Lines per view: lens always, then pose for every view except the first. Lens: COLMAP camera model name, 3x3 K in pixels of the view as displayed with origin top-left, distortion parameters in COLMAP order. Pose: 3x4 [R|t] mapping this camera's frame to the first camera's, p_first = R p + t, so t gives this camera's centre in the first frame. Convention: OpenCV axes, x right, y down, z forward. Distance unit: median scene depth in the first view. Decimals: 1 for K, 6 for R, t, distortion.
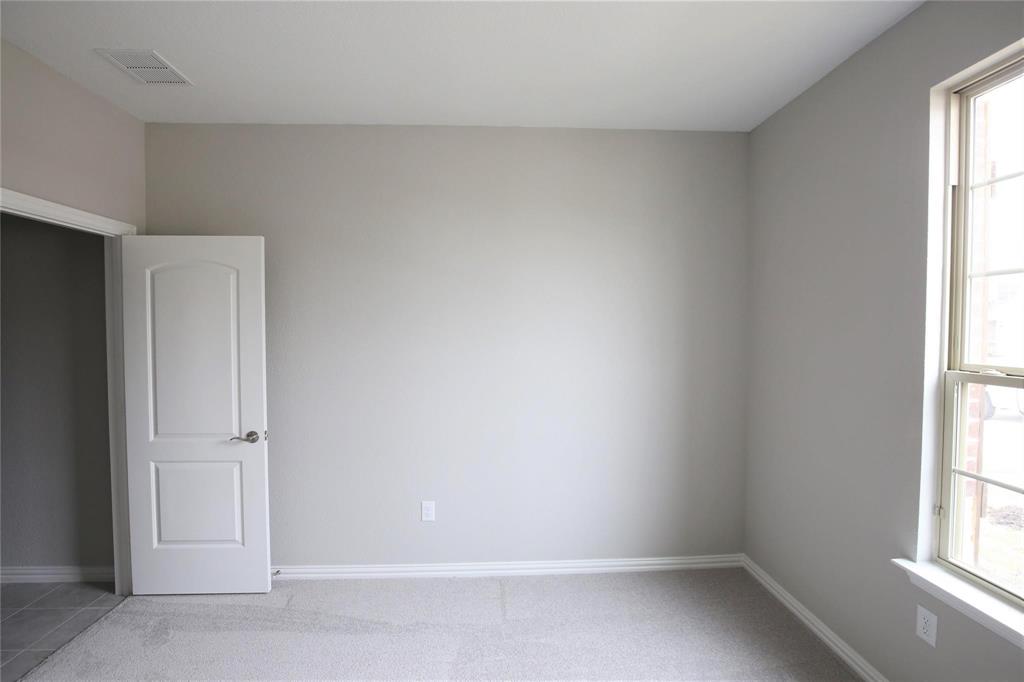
lens RADIAL K [[471.2, 0, 512.0], [0, 471.2, 341.0], [0, 0, 1]] dist [-0.036254, 0.000809]
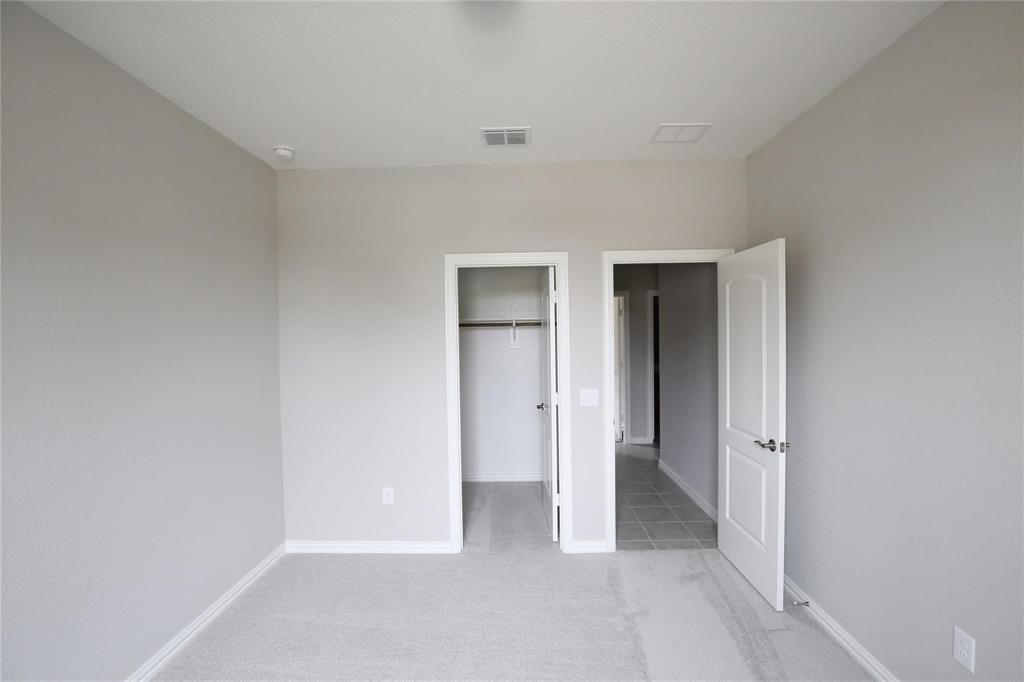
lens RADIAL K [[471.2, 0, 512.0], [0, 471.2, 341.0], [0, 0, 1]] dist [-0.036254, 0.000809]
pose [[-0.072909, 0.027331, -0.996964, 0.453853], [-0.012976, 0.999514, 0.028350, -0.034174], [0.997254, 0.015004, -0.072519, 0.521390]]
